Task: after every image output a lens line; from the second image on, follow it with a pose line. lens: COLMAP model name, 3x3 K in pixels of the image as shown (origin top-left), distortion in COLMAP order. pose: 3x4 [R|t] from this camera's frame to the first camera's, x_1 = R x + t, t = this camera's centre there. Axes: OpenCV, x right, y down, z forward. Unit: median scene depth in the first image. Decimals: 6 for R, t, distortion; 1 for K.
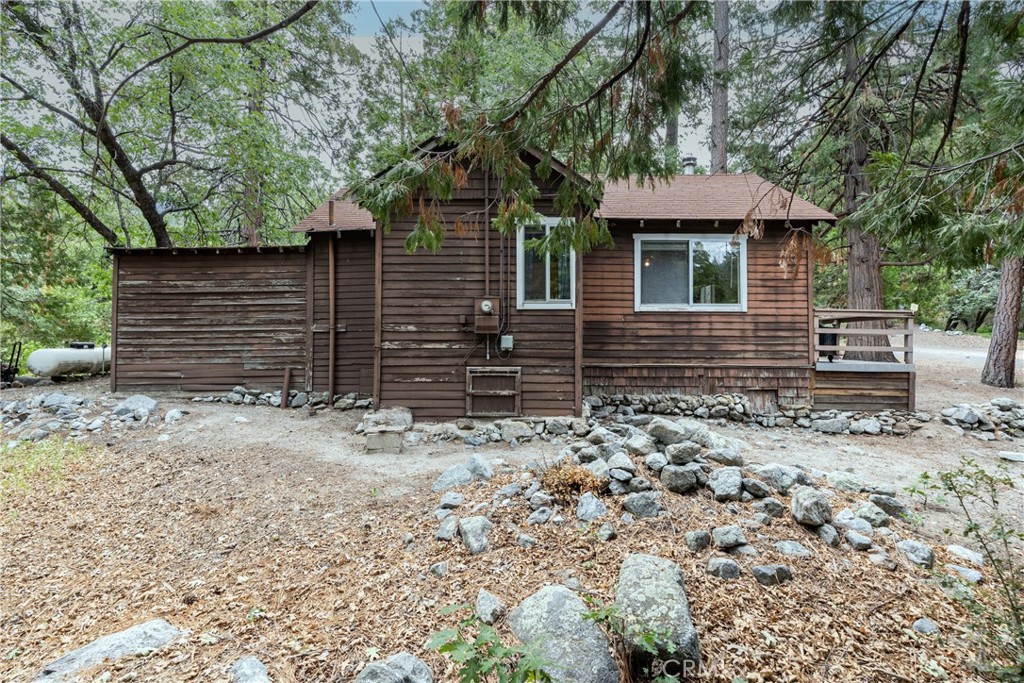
lens RADIAL K [[457.8, 0, 508.1], [0, 457.8, 344.2], [0, 0, 1]] dist [-0.002007, -0.000185]
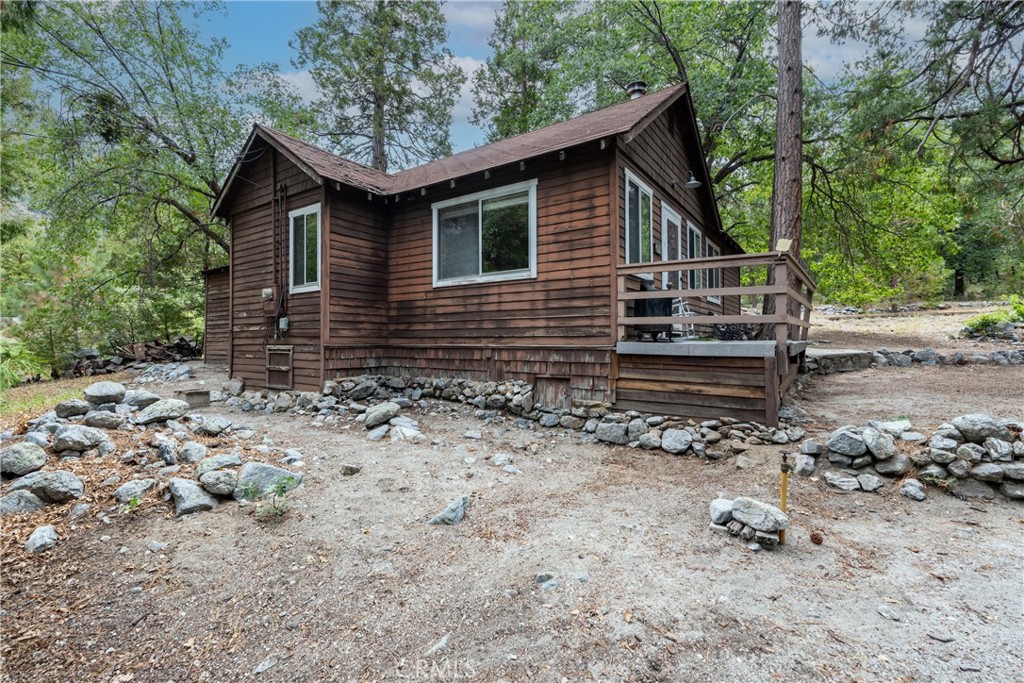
lens RADIAL K [[457.8, 0, 509.4], [0, 457.8, 341.9], [0, 0, 1]] dist [-0.002007, -0.000185]
pose [[0.820267, -0.004930, -0.571960, 0.935997], [0.012684, 0.999874, 0.009572, 0.031014], [0.571841, -0.015107, 0.820225, 0.331090]]
